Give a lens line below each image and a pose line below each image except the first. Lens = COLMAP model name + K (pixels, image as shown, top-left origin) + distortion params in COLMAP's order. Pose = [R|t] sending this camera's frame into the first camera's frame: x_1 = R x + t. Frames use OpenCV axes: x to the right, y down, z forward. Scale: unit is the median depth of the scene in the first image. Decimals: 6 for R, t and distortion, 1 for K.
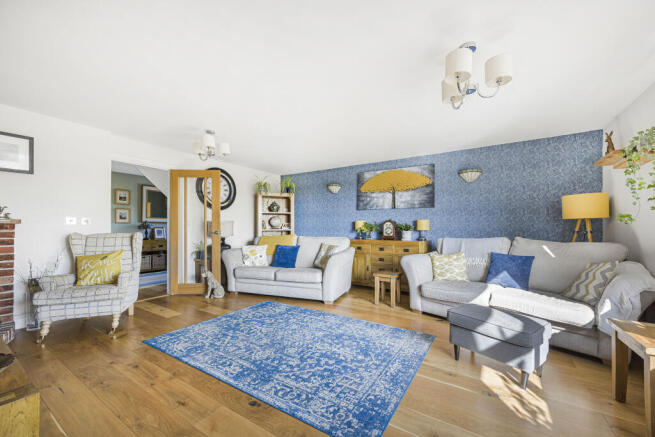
lens RADIAL K [[252.1, 0, 327.1], [0, 252.1, 222.5], [0, 0, 1]] dist [-0.000781, 0.000128]
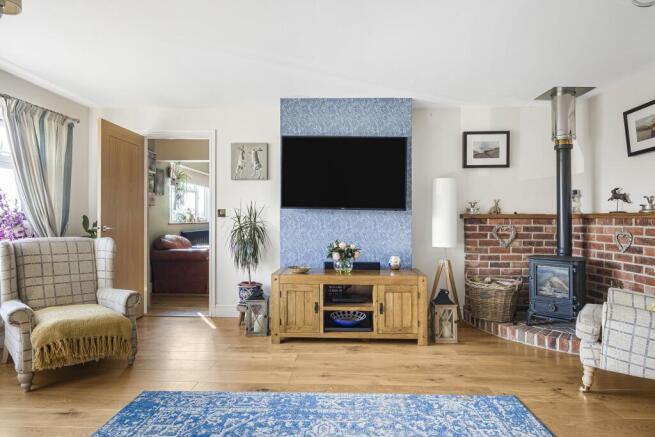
lens RADIAL K [[374.9, 0, 328.3], [0, 374.9, 218.6], [0, 0, 1]] dist [-0.001872, 0.000185]
pose [[-0.855891, -0.003183, -0.517146, 0.229770], [0.004494, 0.999898, -0.013591, 0.030976], [0.517136, -0.013957, -0.855789, 2.013328]]
